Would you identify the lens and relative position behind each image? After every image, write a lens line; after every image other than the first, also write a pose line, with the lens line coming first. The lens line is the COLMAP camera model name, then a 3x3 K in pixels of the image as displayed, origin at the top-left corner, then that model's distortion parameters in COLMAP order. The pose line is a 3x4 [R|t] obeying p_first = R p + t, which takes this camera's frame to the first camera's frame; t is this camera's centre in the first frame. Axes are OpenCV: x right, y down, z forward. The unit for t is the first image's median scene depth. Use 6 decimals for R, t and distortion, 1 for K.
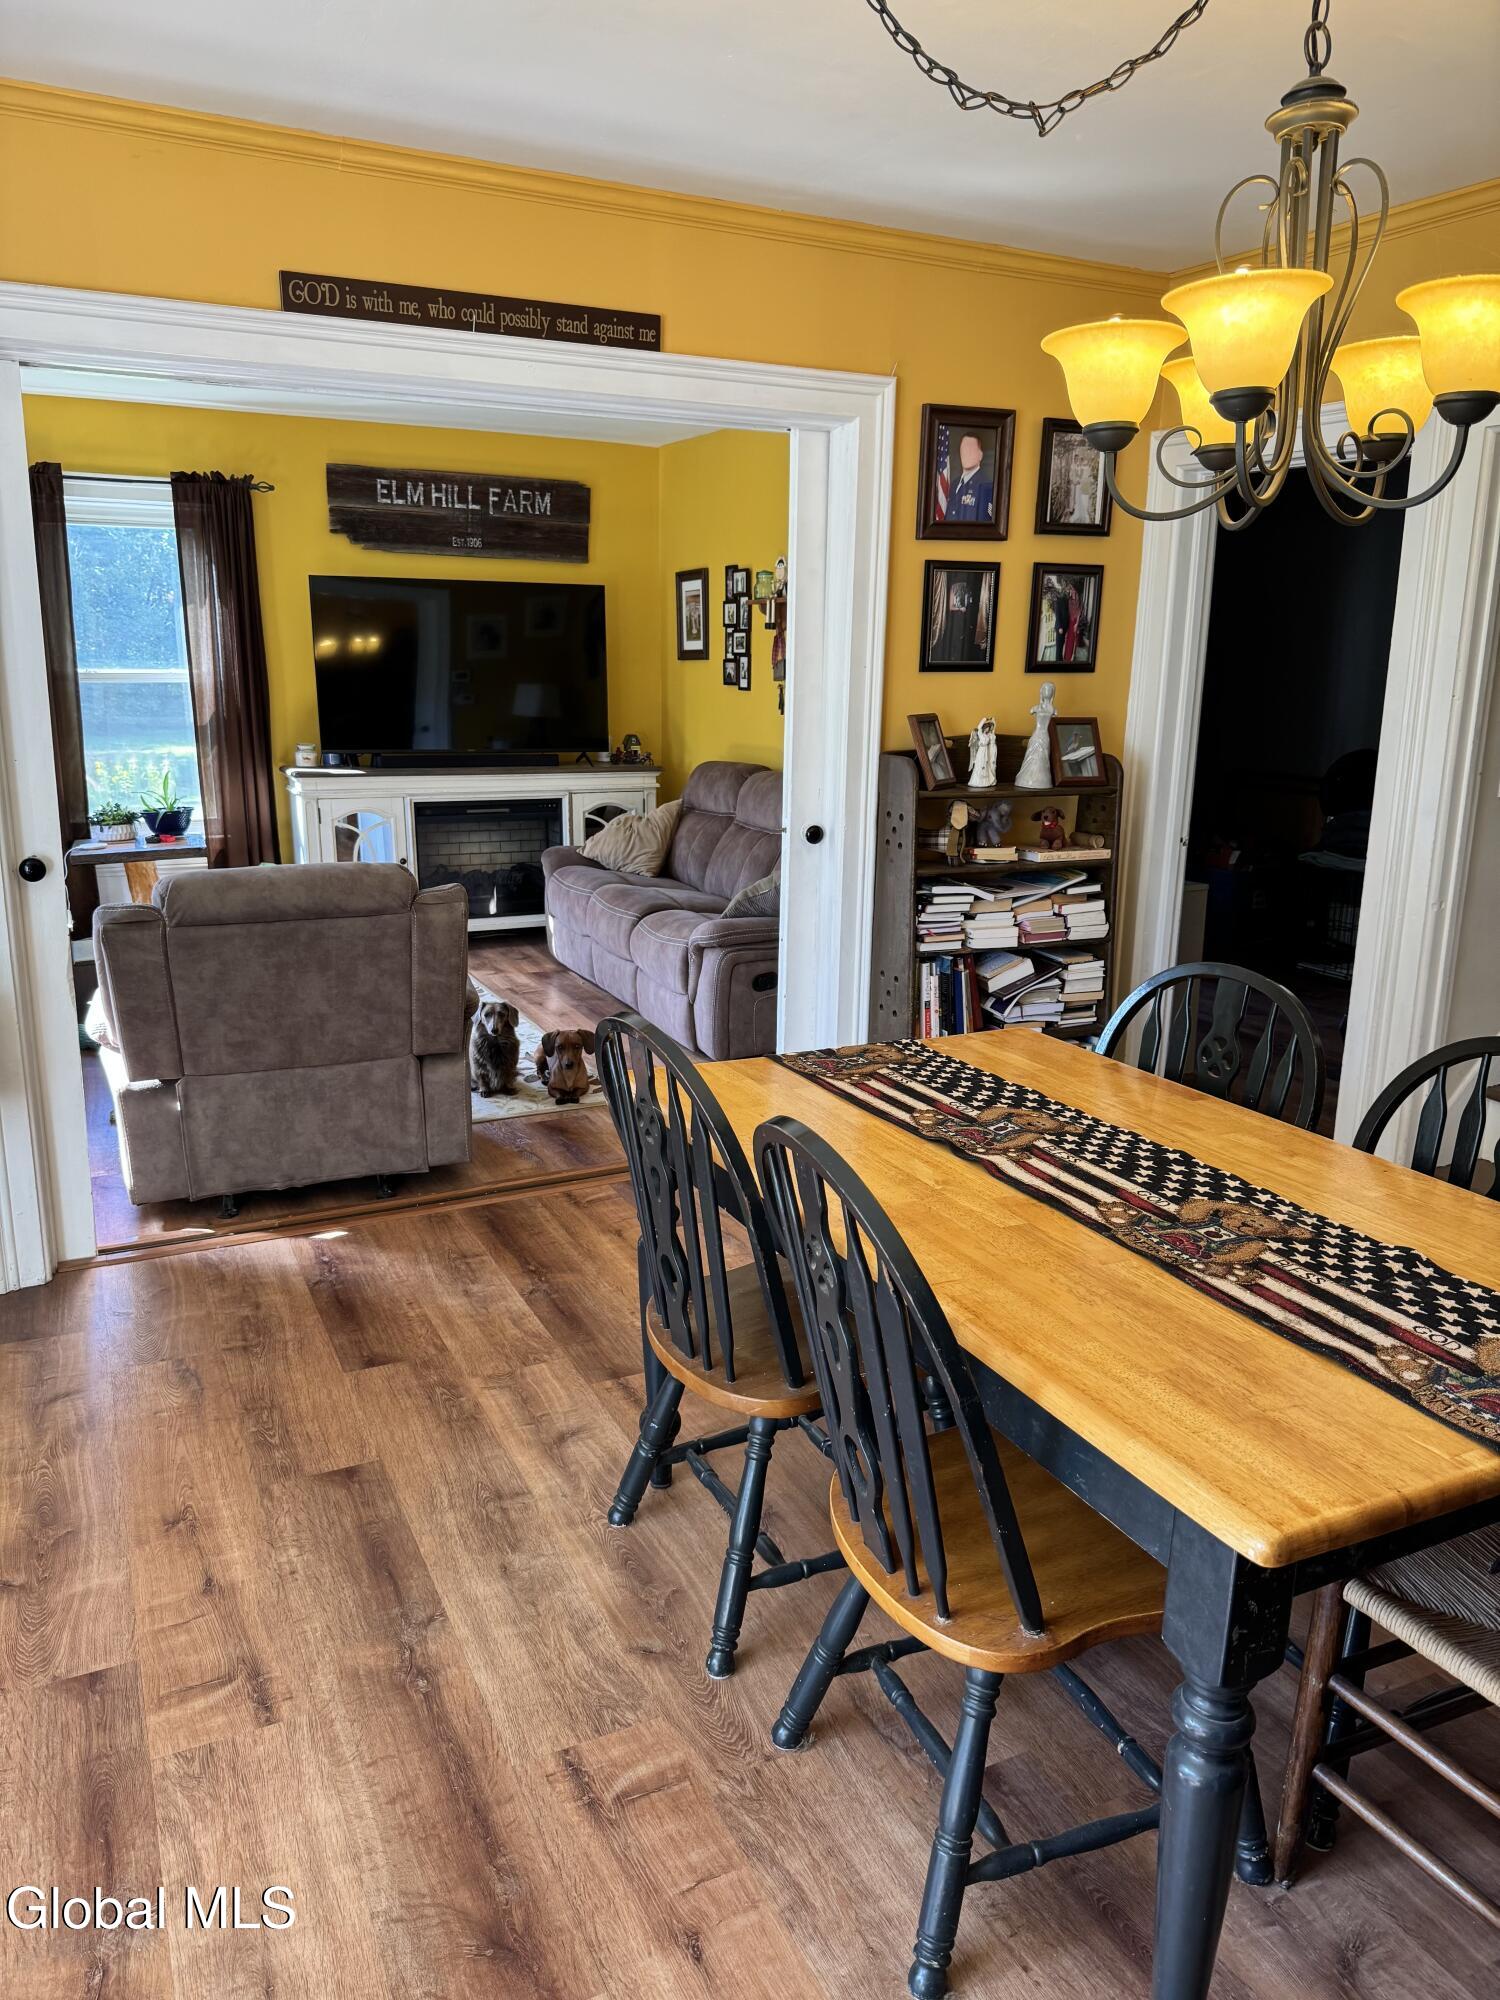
lens RADIAL K [[1386.1, 0, 758.5], [0, 1386.1, 996.2], [0, 0, 1]] dist [0.001884, -0.021655]
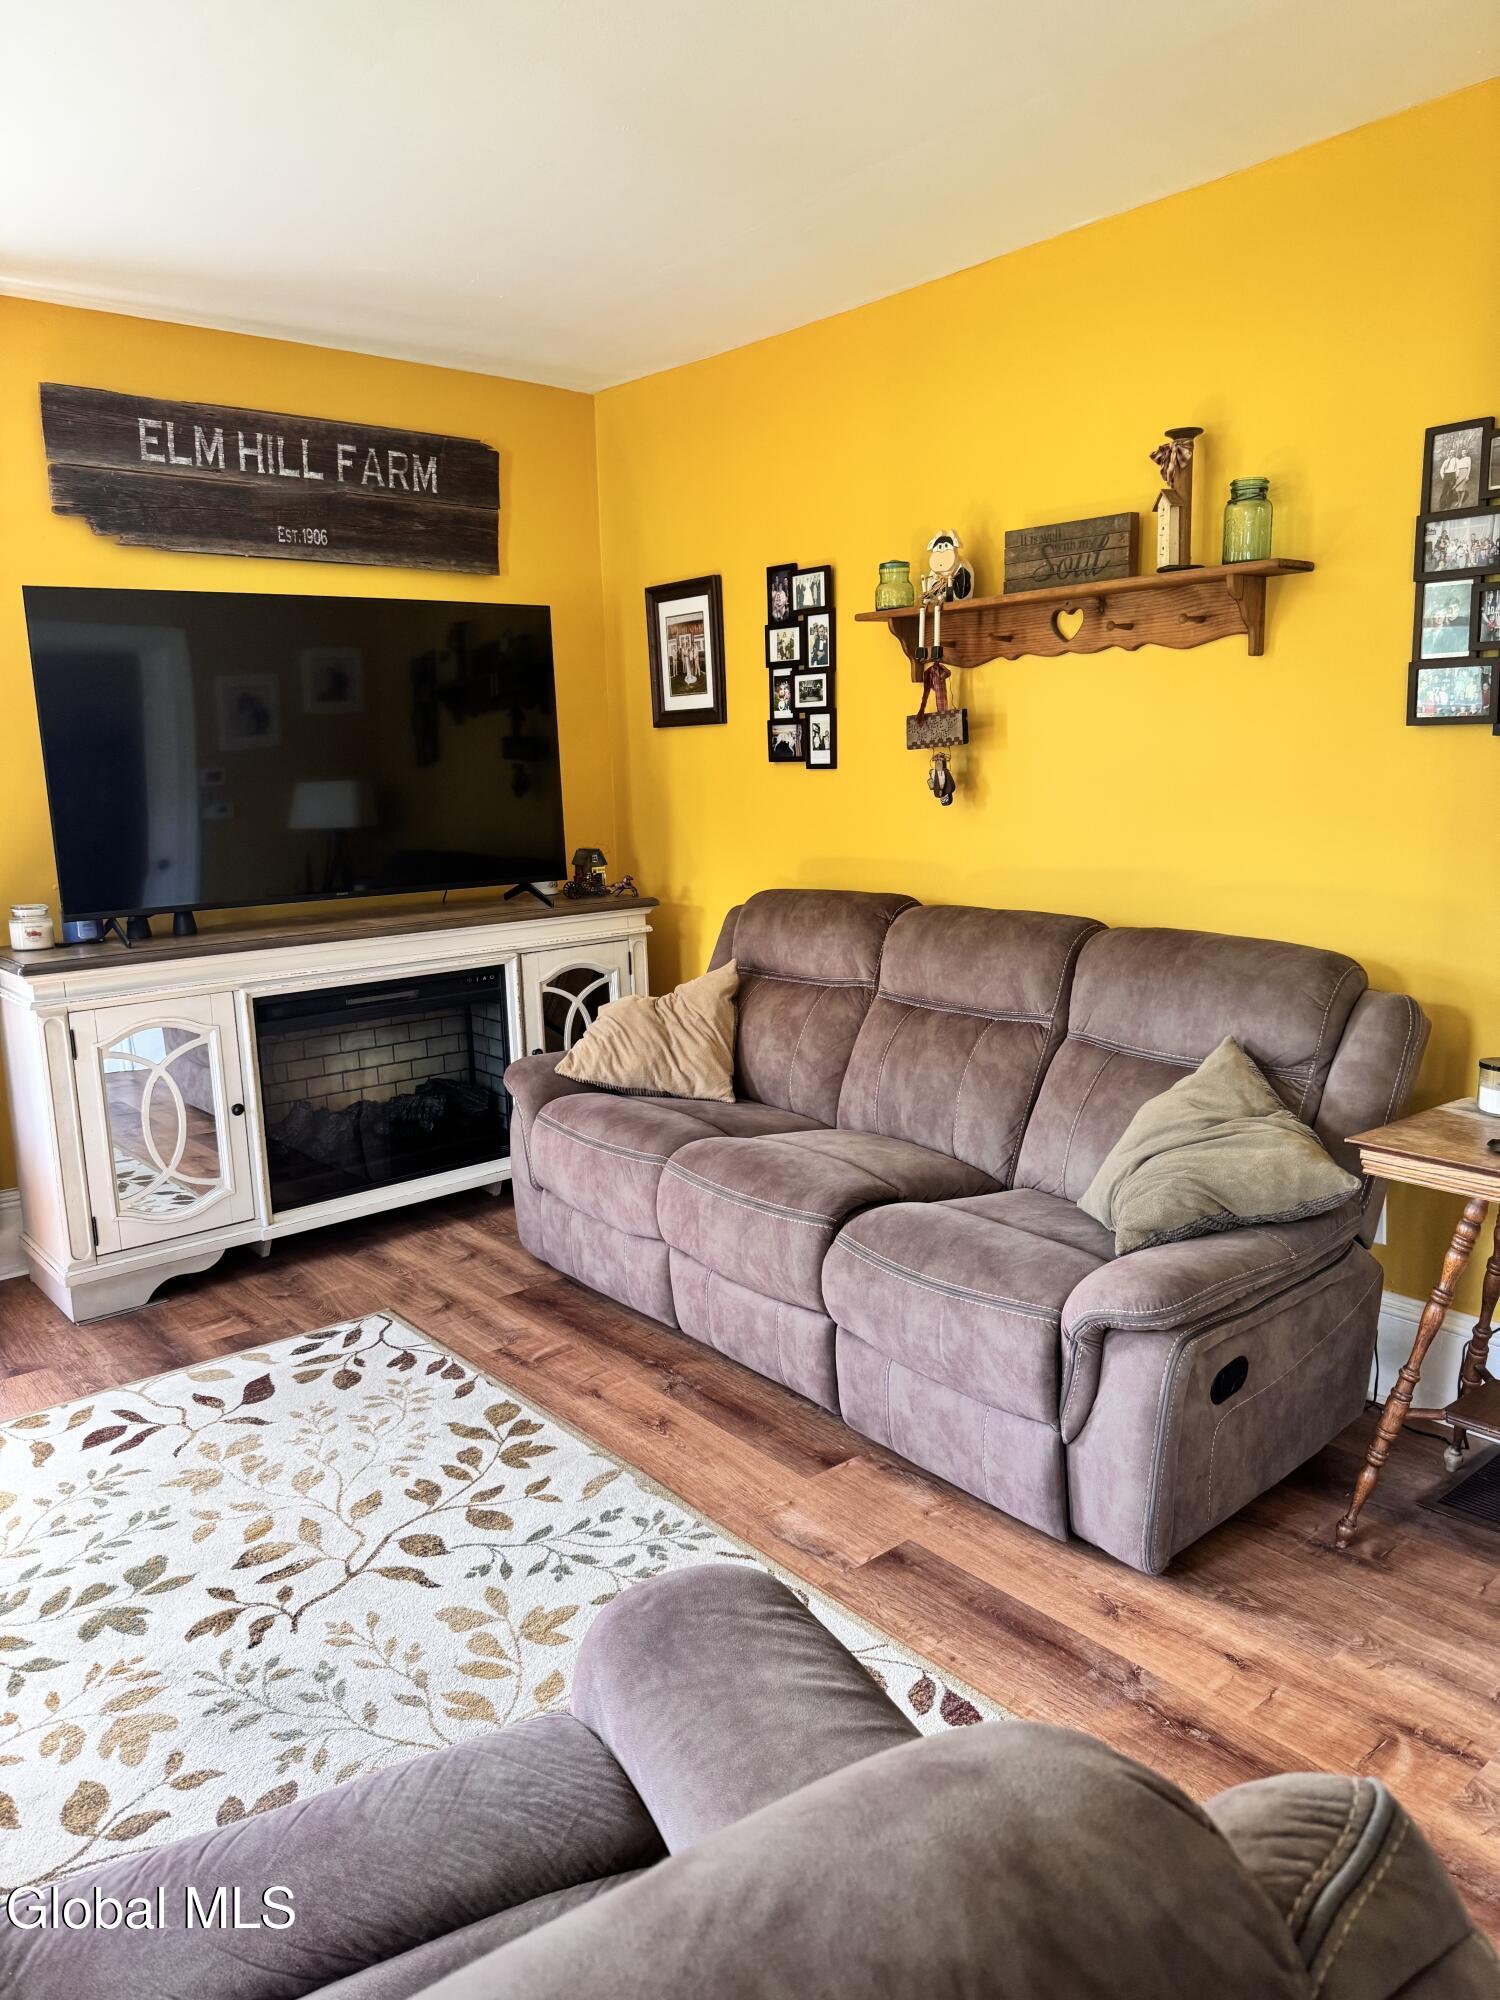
lens RADIAL K [[1386.1, 0, 758.5], [0, 1386.1, 996.2], [0, 0, 1]] dist [0.001884, -0.021655]
pose [[0.969405, -0.080949, 0.231735, -0.176323], [0.093350, 0.994703, -0.043041, -0.095687], [-0.227024, 0.063356, 0.971826, 0.412028]]
